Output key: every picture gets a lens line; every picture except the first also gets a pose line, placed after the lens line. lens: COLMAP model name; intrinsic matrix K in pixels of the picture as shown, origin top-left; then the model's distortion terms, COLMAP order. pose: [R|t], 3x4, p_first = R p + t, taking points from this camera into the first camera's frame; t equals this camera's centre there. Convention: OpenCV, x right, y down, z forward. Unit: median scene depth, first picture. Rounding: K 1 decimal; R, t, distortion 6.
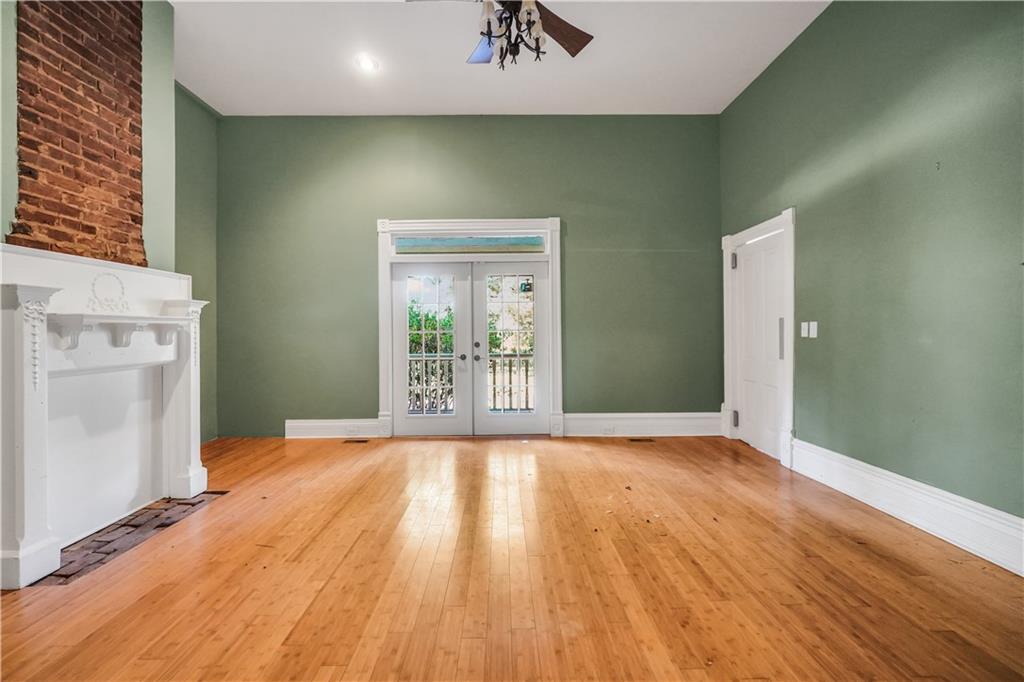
lens RADIAL K [[434.3, 0, 503.9], [0, 434.3, 330.4], [0, 0, 1]] dist [-0.014857, 0.004267]
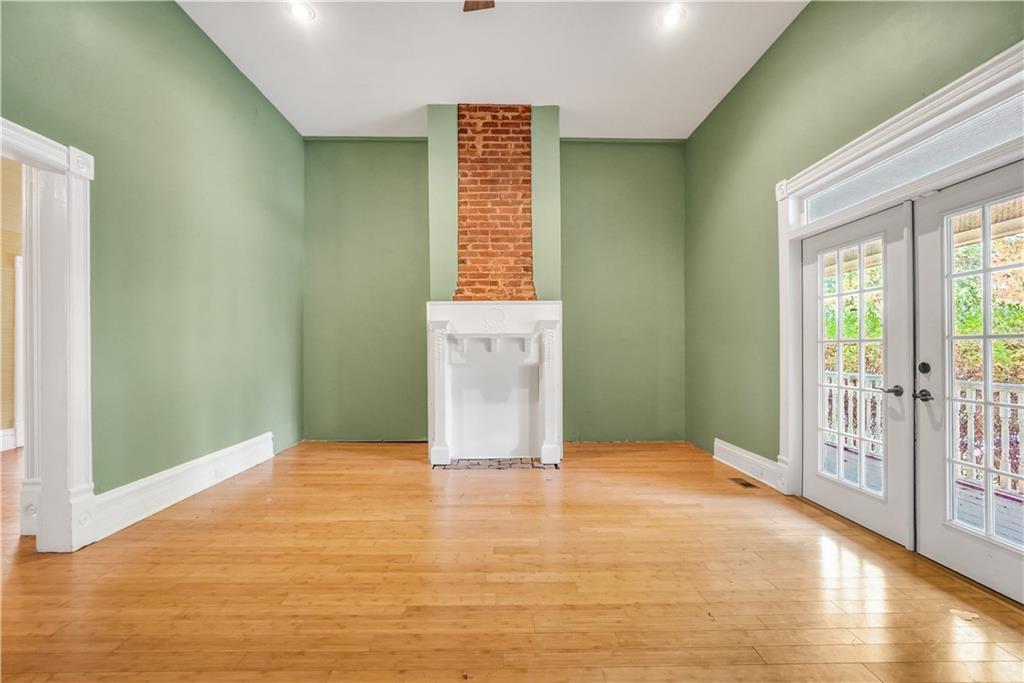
lens RADIAL K [[434.3, 0, 504.9], [0, 434.3, 347.6], [0, 0, 1]] dist [-0.014857, 0.004267]
pose [[0.017883, 0.006183, -0.999821, 0.765714], [0.004865, 0.999969, 0.006271, 0.010742], [0.999828, -0.004976, 0.017852, 1.004550]]
